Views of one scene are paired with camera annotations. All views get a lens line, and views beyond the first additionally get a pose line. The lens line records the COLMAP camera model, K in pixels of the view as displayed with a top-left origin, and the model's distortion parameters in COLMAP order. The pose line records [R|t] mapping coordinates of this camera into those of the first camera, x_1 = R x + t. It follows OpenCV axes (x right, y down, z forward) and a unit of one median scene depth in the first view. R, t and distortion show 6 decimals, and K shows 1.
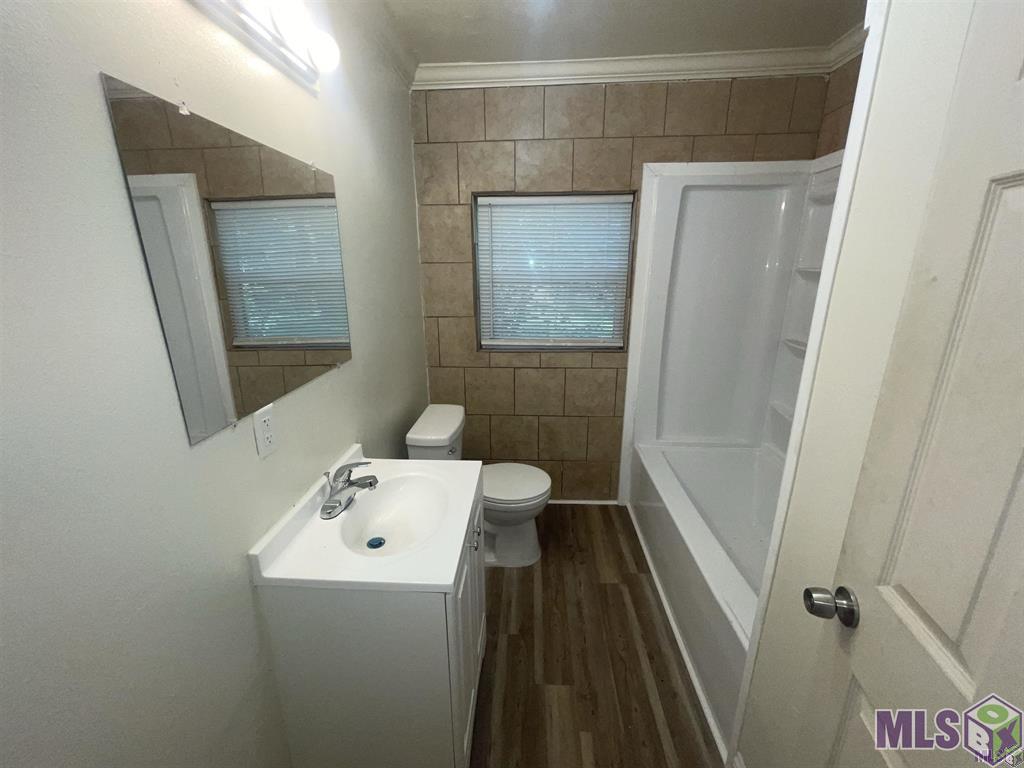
lens RADIAL K [[415.3, 0, 504.7], [0, 415.3, 382.3], [0, 0, 1]] dist [0.001076, -0.004766]
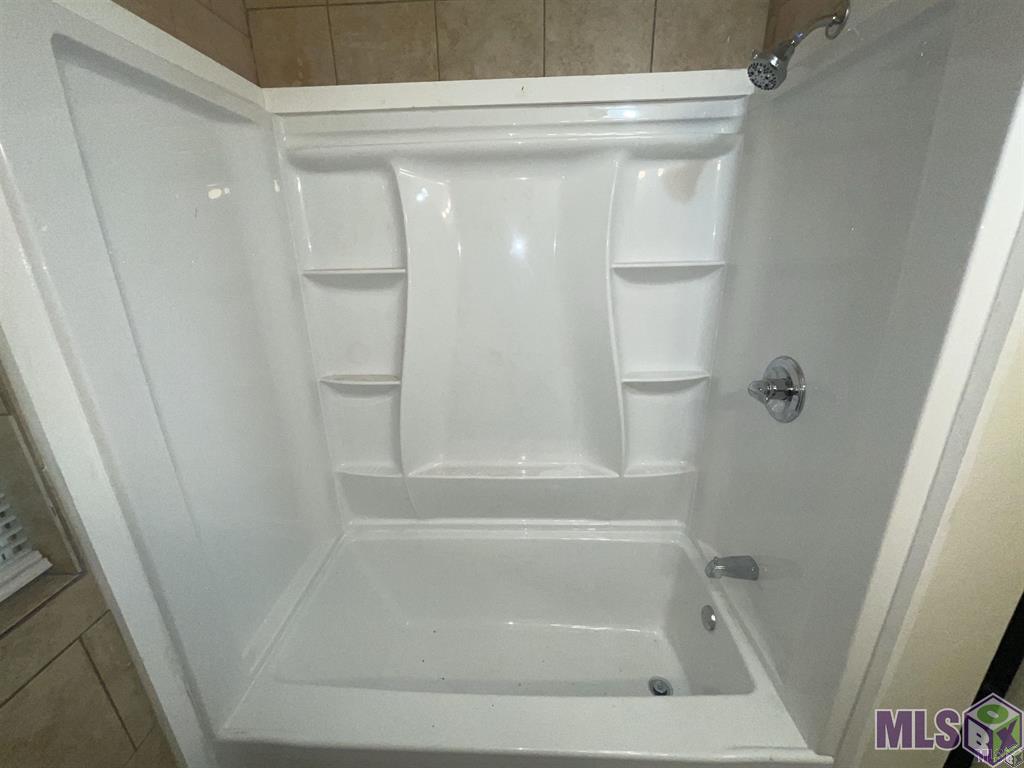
lens RADIAL K [[415.3, 0, 504.7], [0, 415.3, 382.3], [0, 0, 1]] dist [0.001076, -0.004766]
pose [[-0.025049, -0.317029, 0.948085, 0.043073], [0.295813, 0.903561, 0.309956, -0.229736], [-0.954917, 0.288220, 0.071148, 0.721484]]
